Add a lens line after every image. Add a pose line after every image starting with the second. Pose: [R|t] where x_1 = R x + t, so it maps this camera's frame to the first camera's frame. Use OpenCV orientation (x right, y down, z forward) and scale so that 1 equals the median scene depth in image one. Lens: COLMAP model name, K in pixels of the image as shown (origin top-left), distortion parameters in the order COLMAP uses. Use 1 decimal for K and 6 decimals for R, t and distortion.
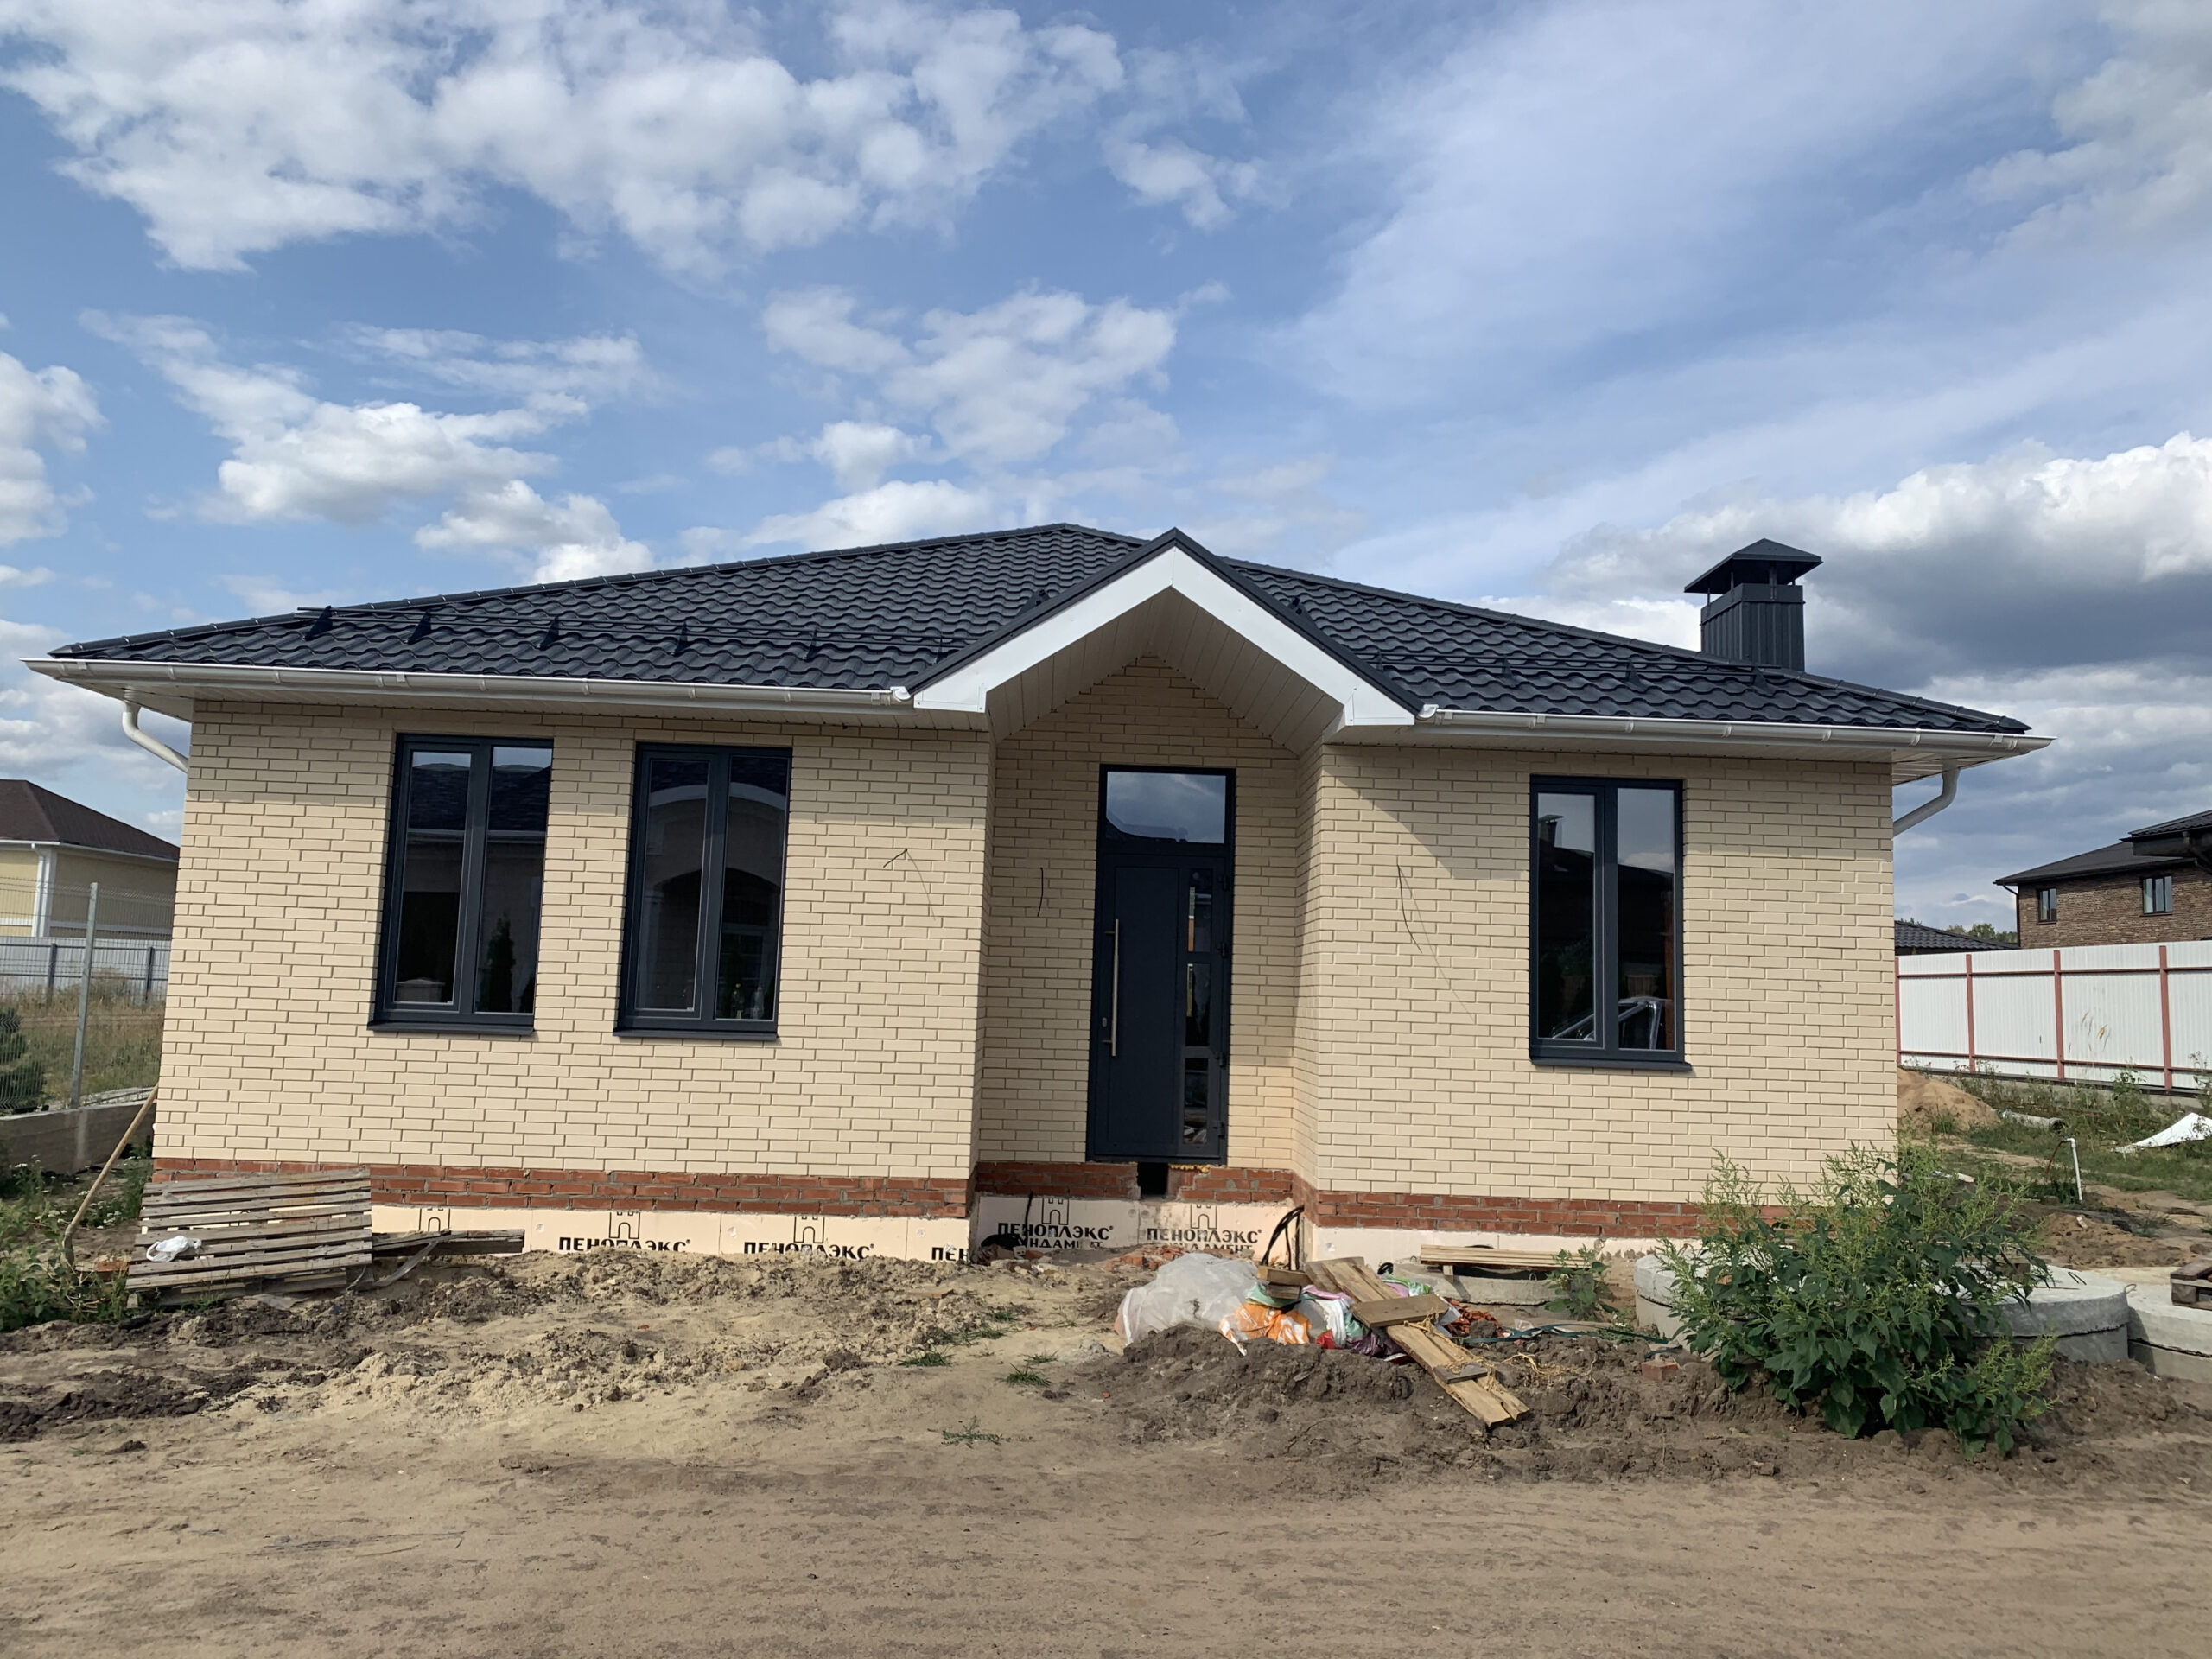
lens RADIAL K [[1706.3, 0, 1106.6], [0, 1706.3, 833.6], [0, 0, 1]] dist [0.043464, -0.041426]
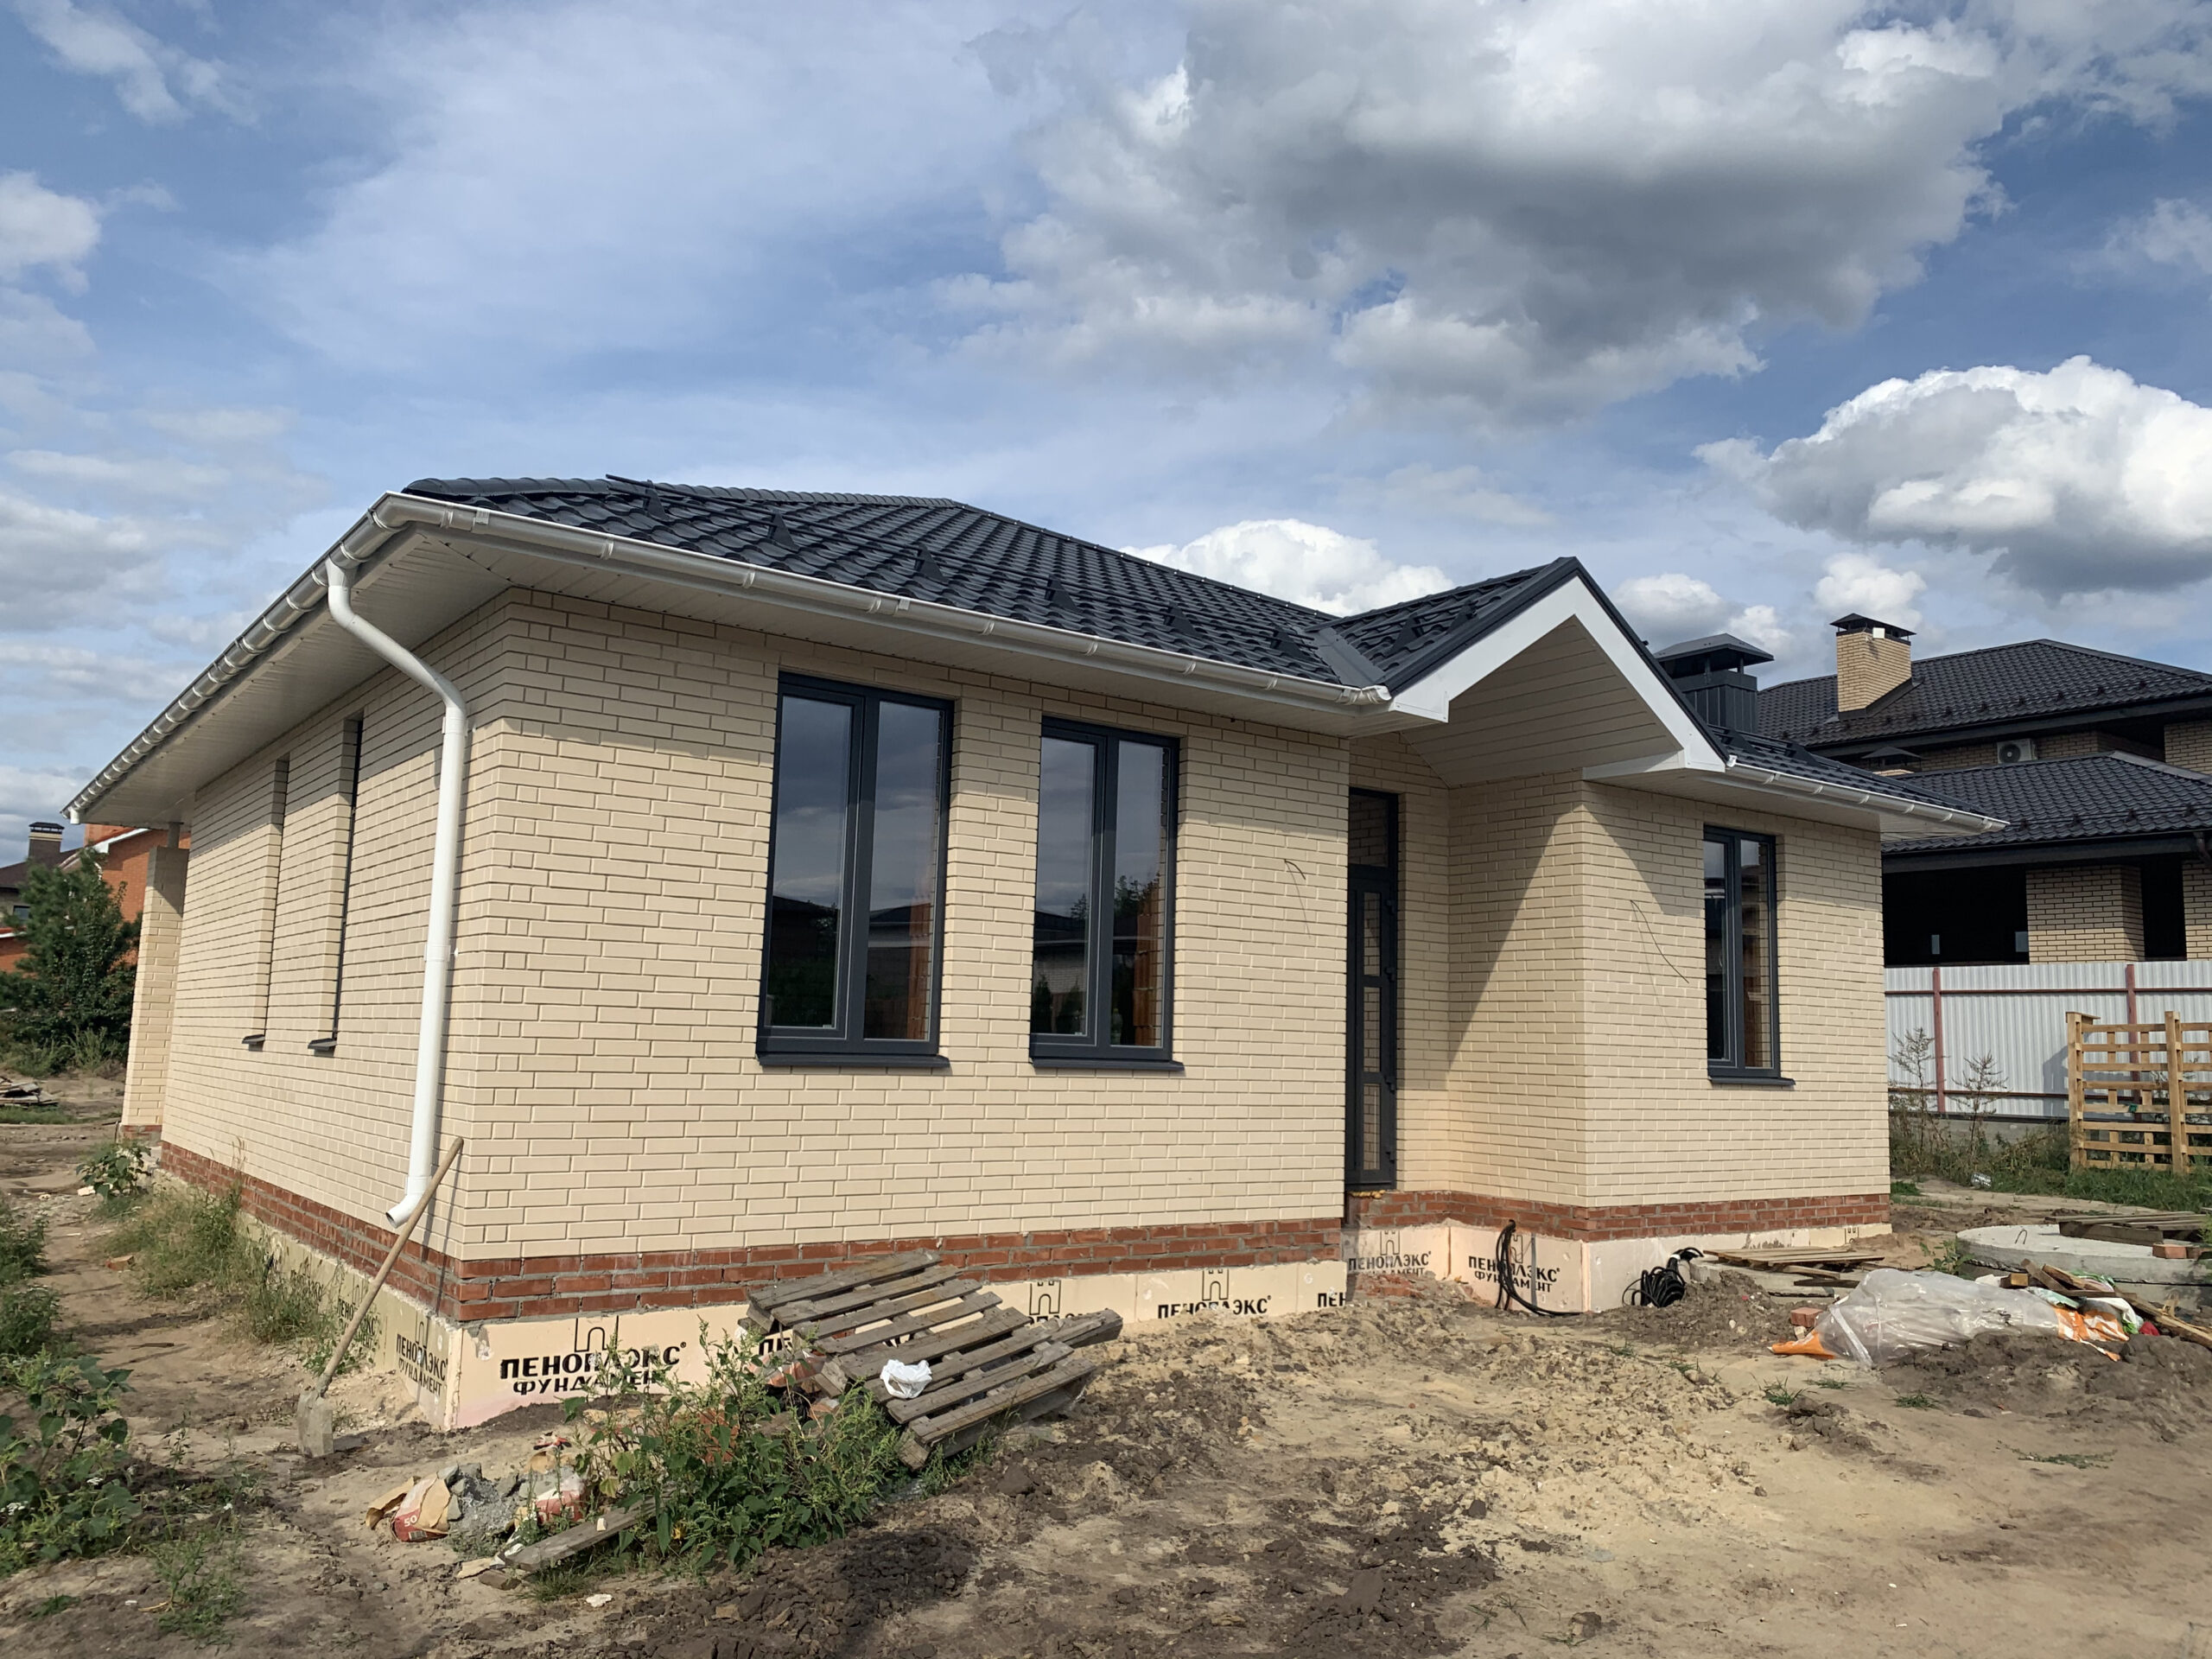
lens RADIAL K [[1706.3, 0, 1137.1], [0, 1706.3, 836.6], [0, 0, 1]] dist [0.043464, -0.041426]
pose [[0.821055, 0.061834, 0.567491, -0.645328], [-0.057340, 0.998022, -0.025785, 0.022955], [-0.567963, -0.011369, 0.822976, 0.268334]]
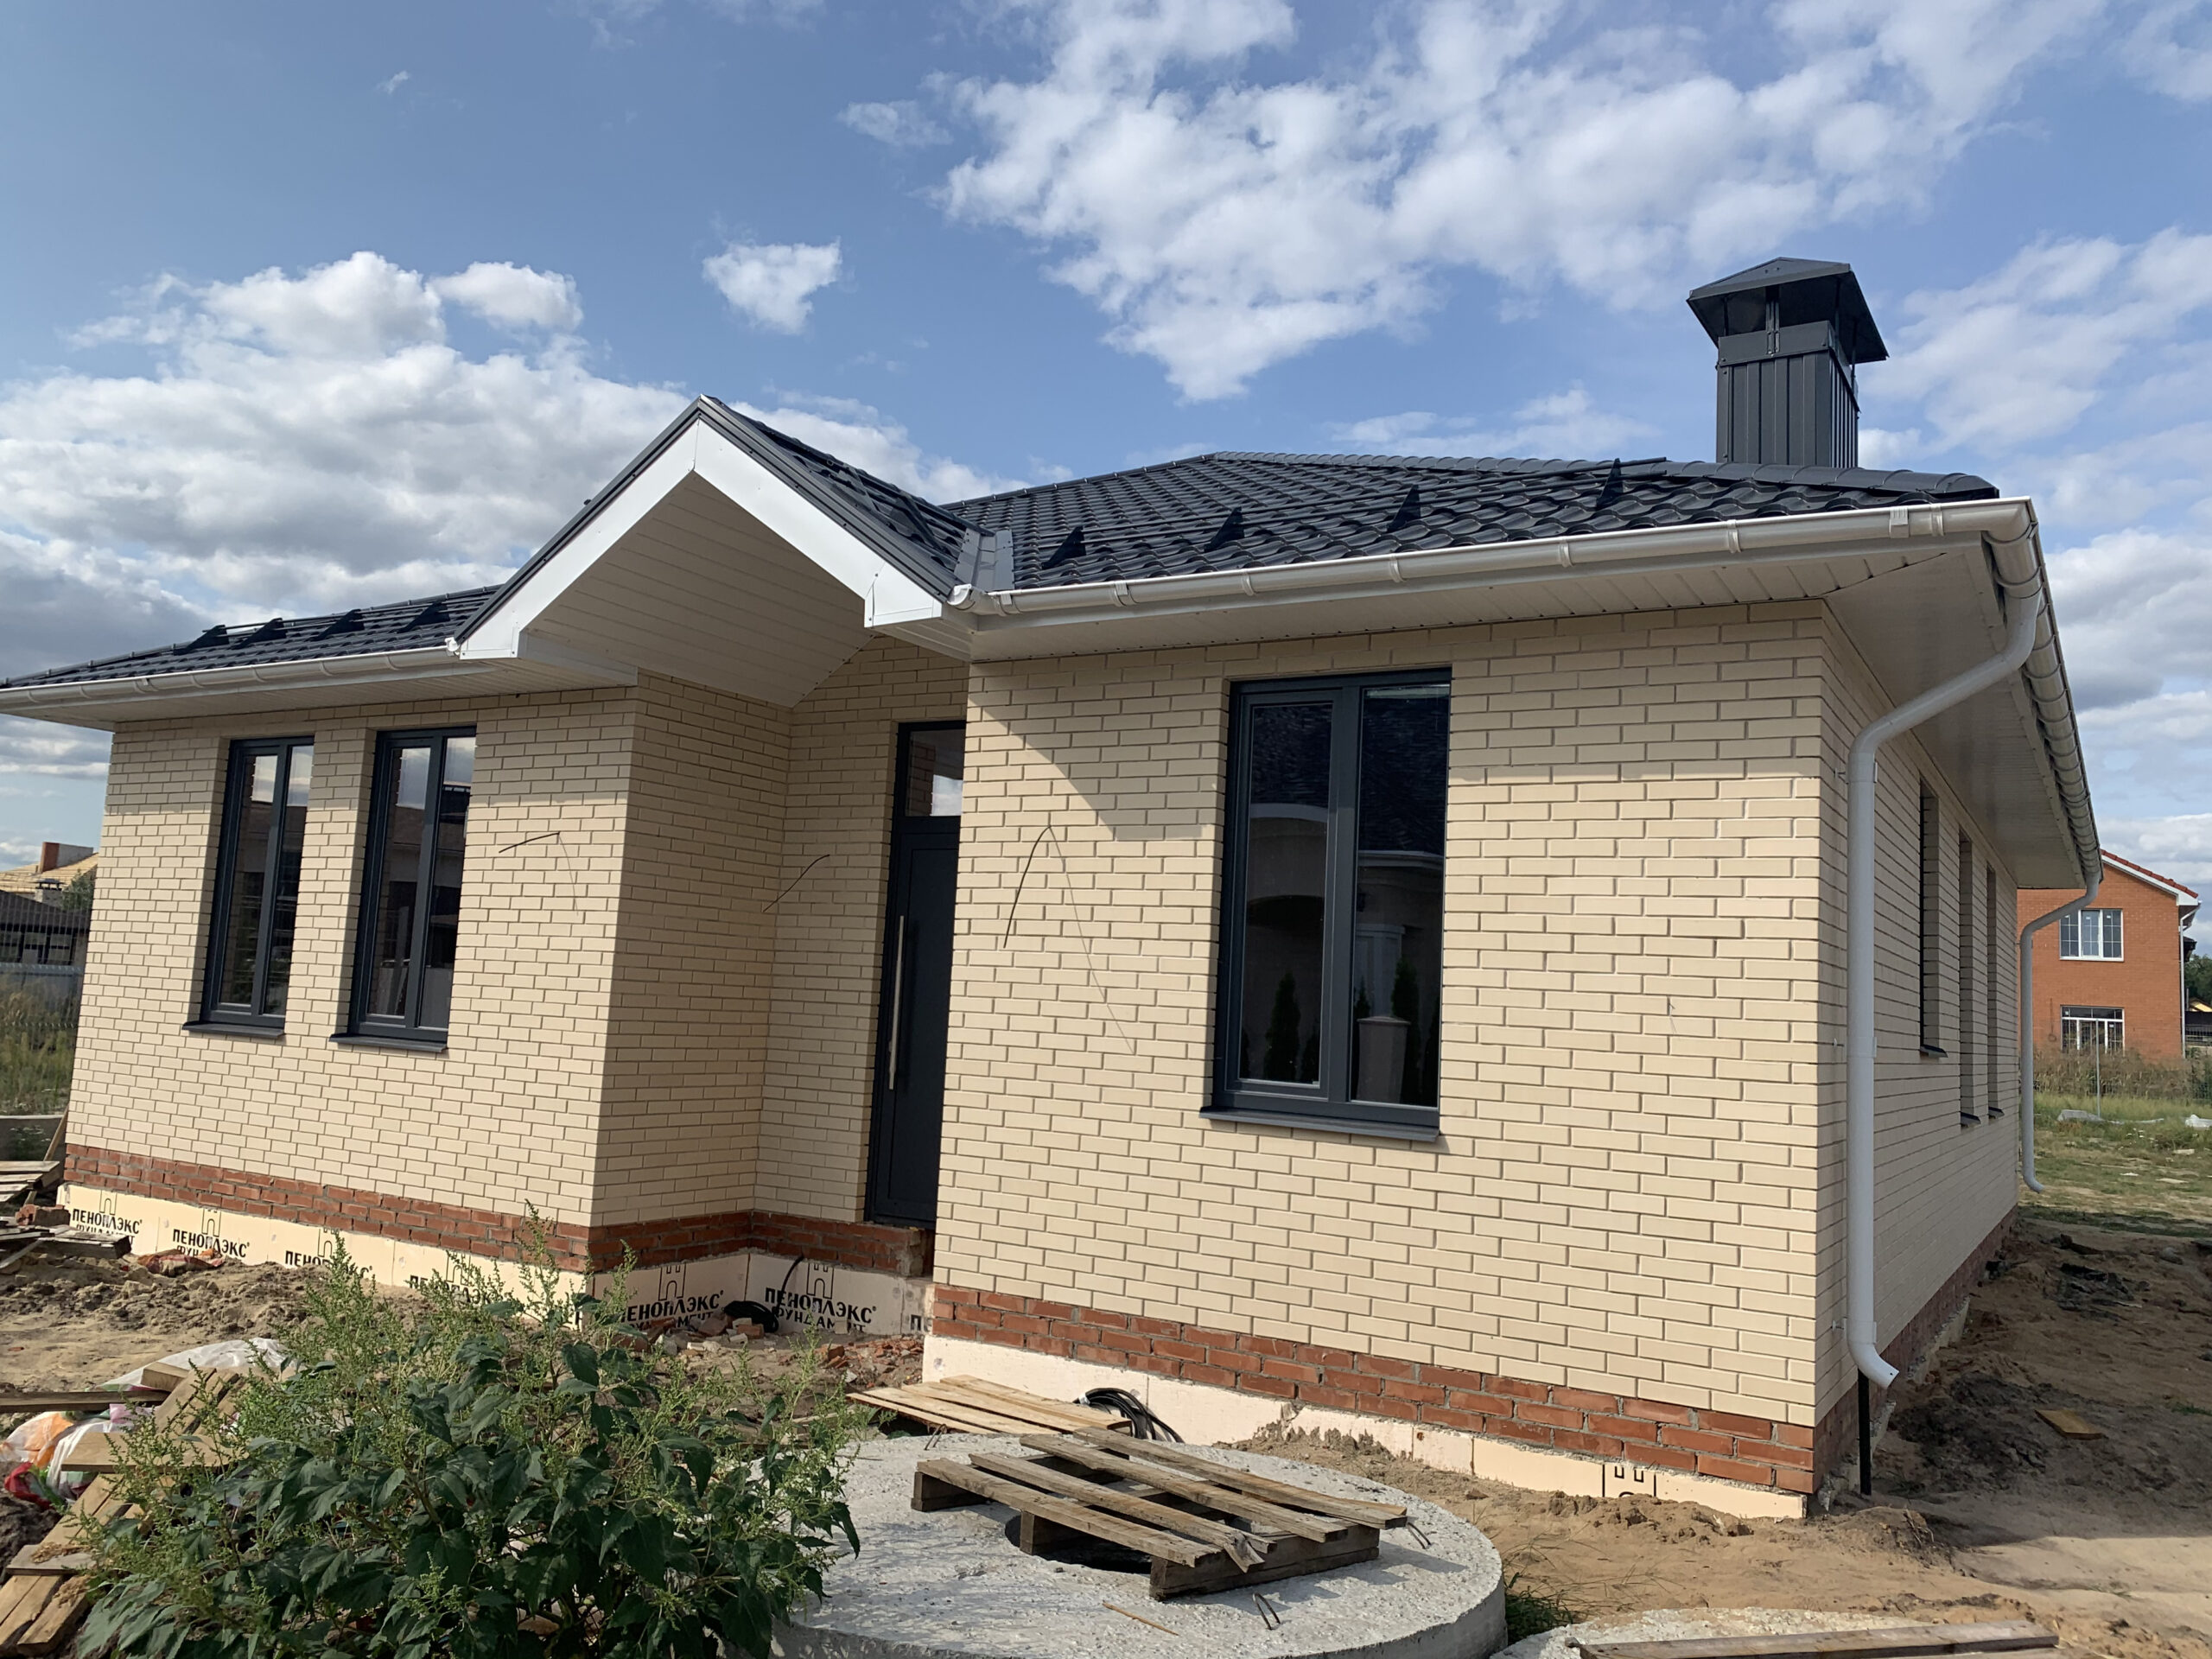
lens RADIAL K [[1706.3, 0, 1081.7], [0, 1706.3, 809.6], [0, 0, 1]] dist [0.043464, -0.041426]
pose [[0.832936, -0.050322, -0.551077, 0.526680], [0.025775, 0.998304, -0.052202, 0.045702], [0.552769, 0.029277, 0.832820, 0.392097]]
